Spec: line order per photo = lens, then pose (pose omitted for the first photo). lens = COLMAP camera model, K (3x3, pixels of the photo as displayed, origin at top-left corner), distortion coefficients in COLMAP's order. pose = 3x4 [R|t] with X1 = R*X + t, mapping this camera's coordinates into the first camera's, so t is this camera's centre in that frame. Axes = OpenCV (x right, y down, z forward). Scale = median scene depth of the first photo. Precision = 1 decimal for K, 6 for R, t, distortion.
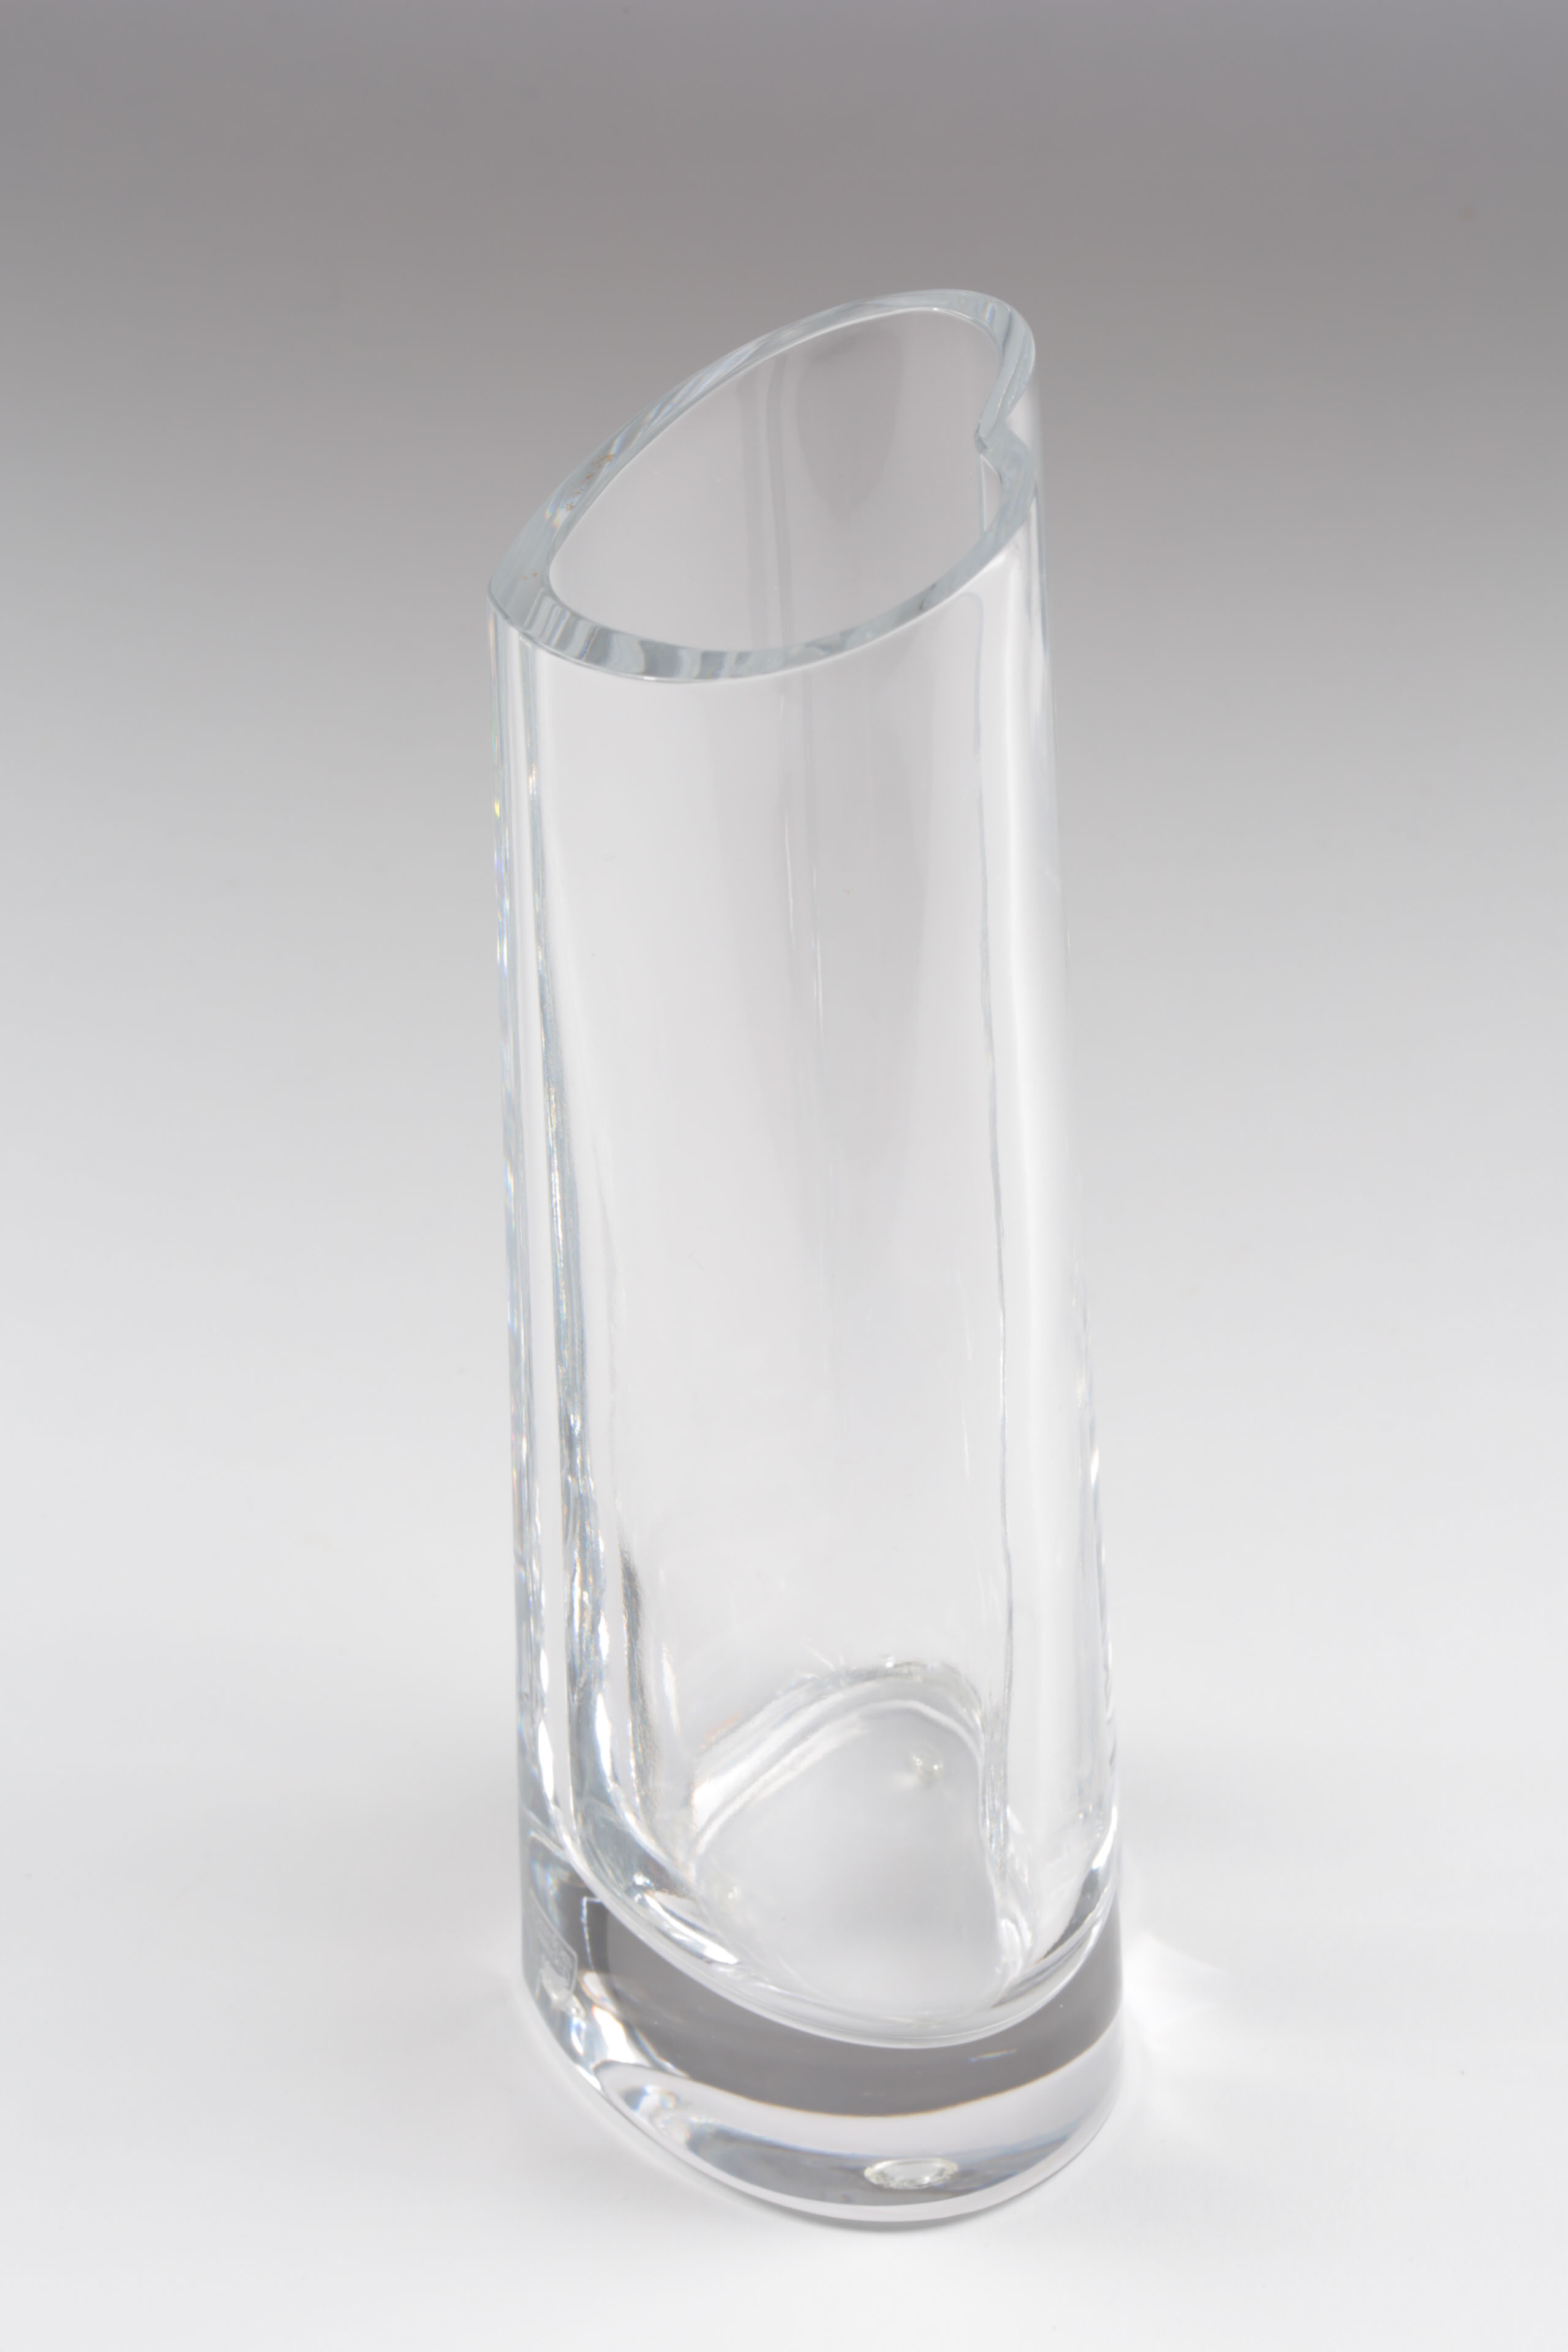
lens RADIAL K [[6687.1, 0, 784.0], [0, 6687.1, 1176.0], [0, 0, 1]] dist [-0.000935, 68.242895]
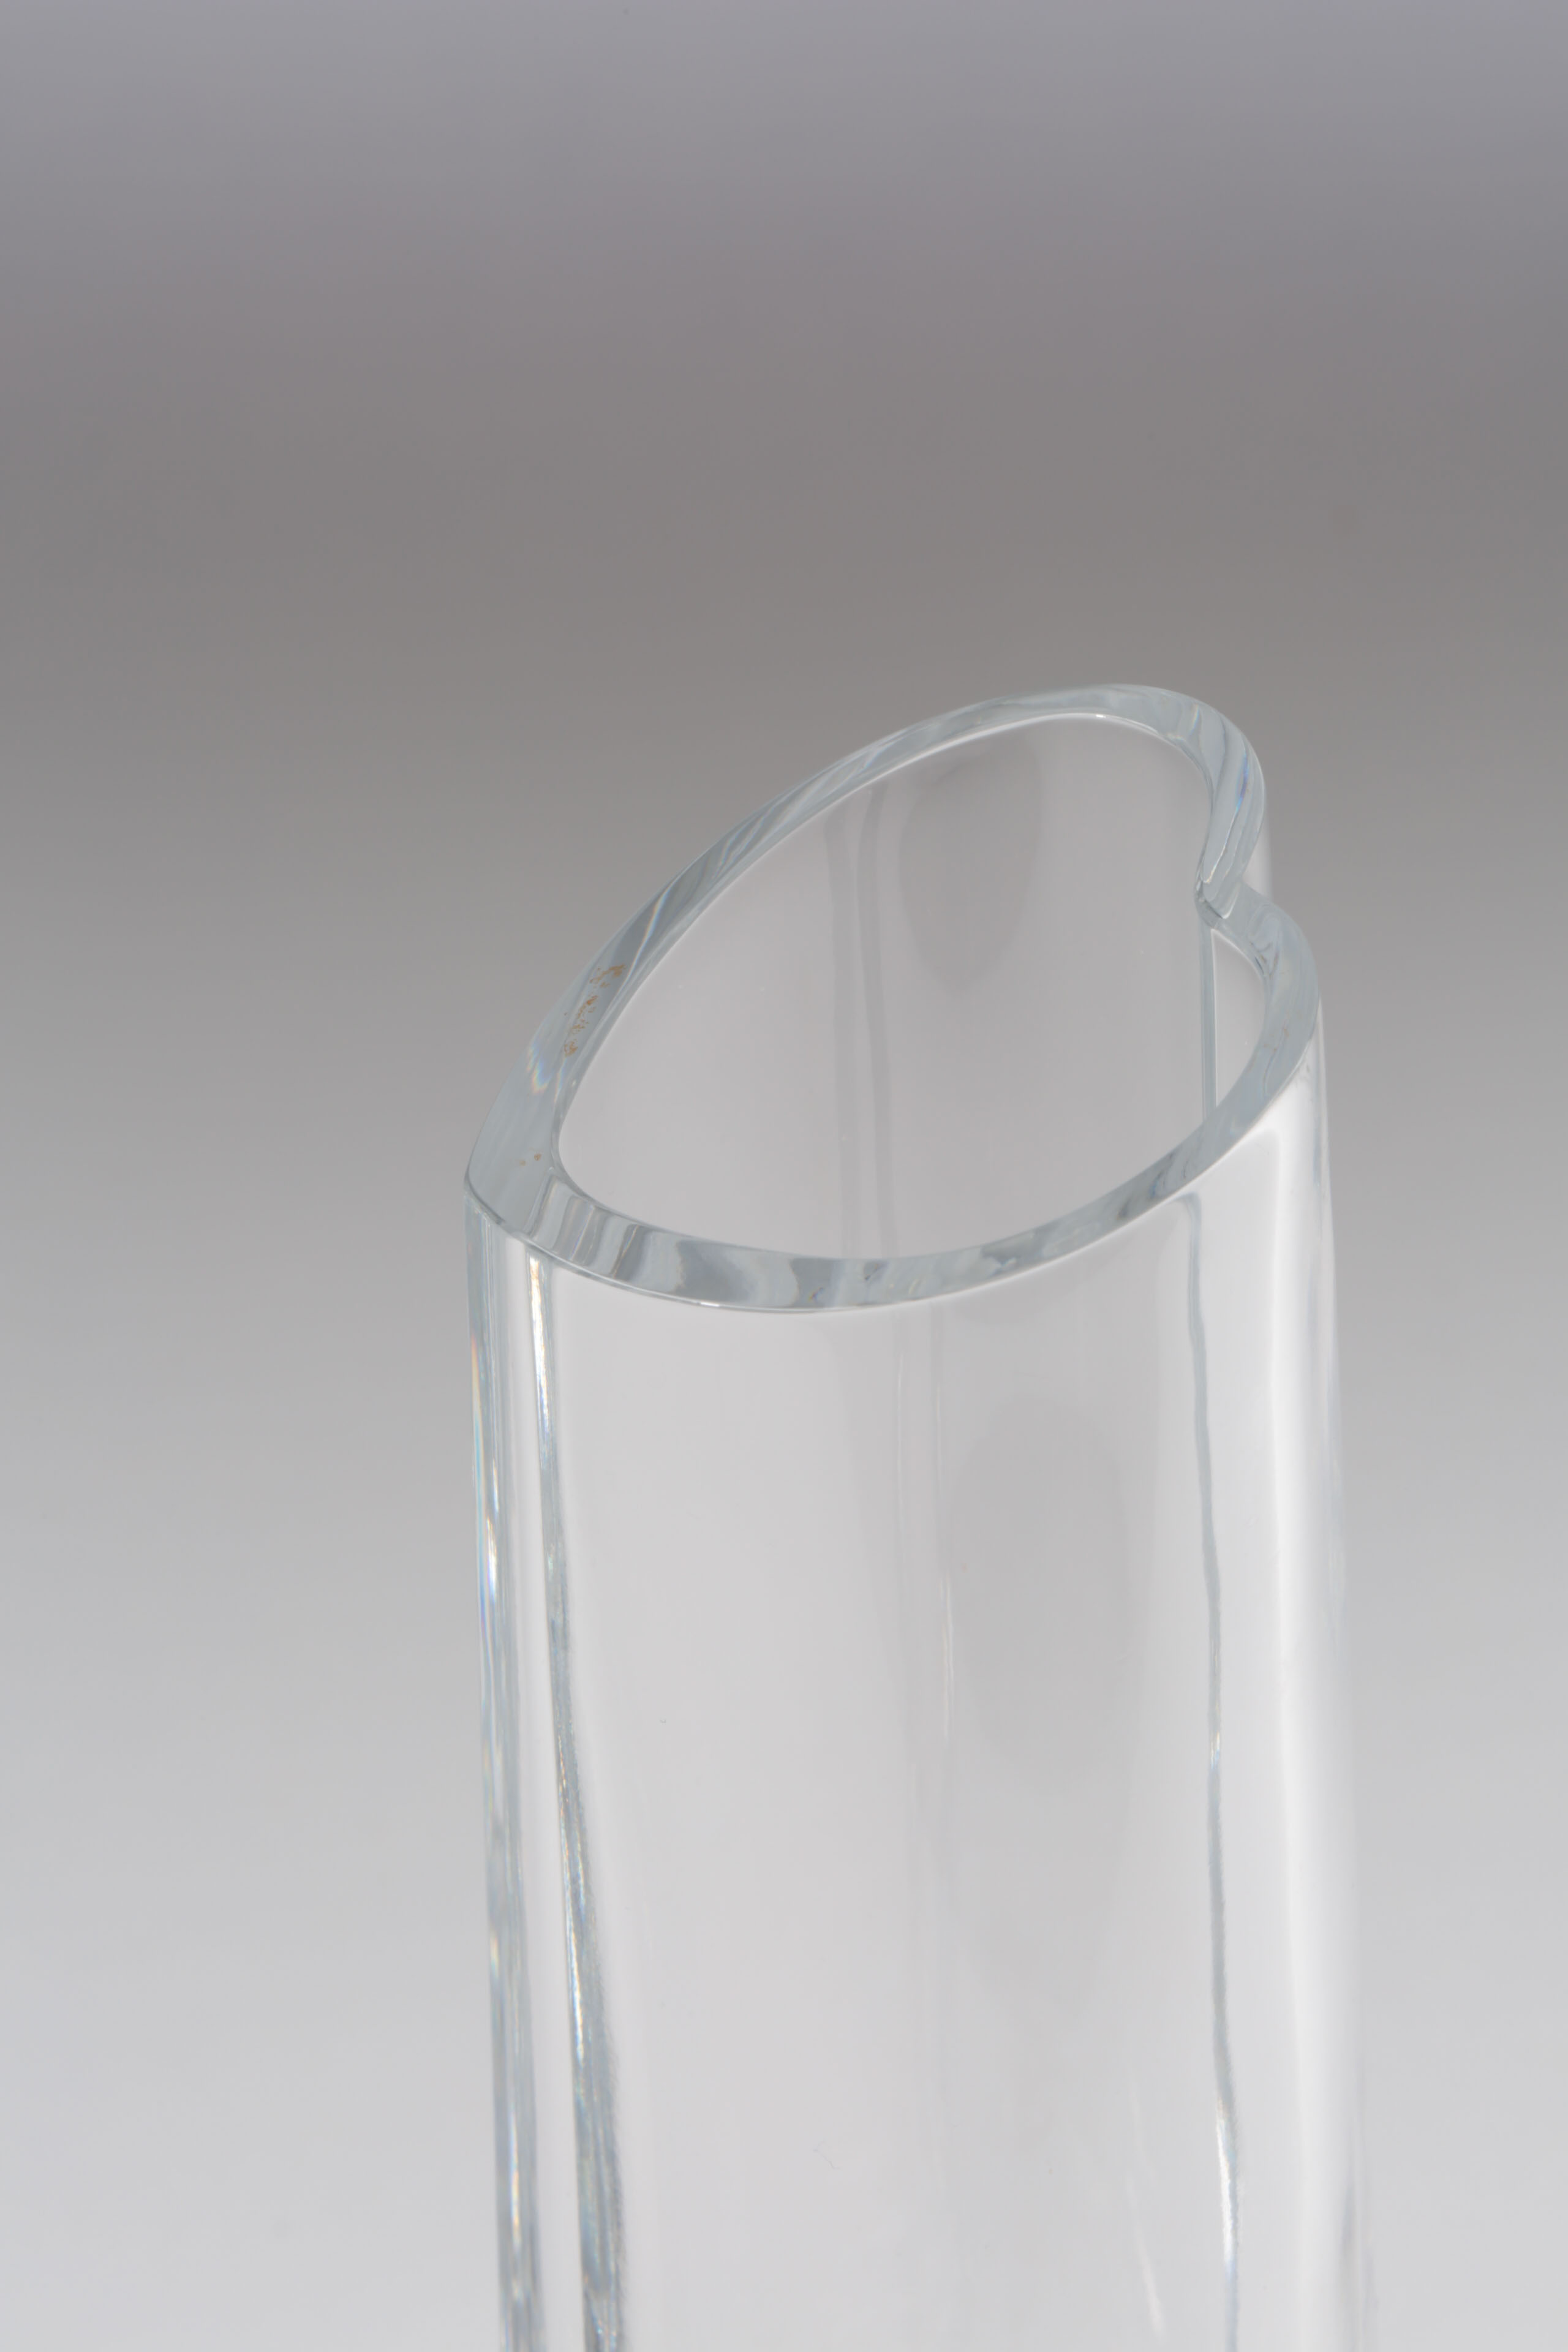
lens RADIAL K [[6728.5, 0, 784.0], [0, 6728.5, 1176.0], [0, 0, 1]] dist [1.524449, -0.016019]
pose [[0.999730, -0.023175, 0.001814, -0.013961], [0.023241, 0.998086, -0.057301, -0.045842], [-0.000483, 0.057328, 0.998355, 0.344048]]
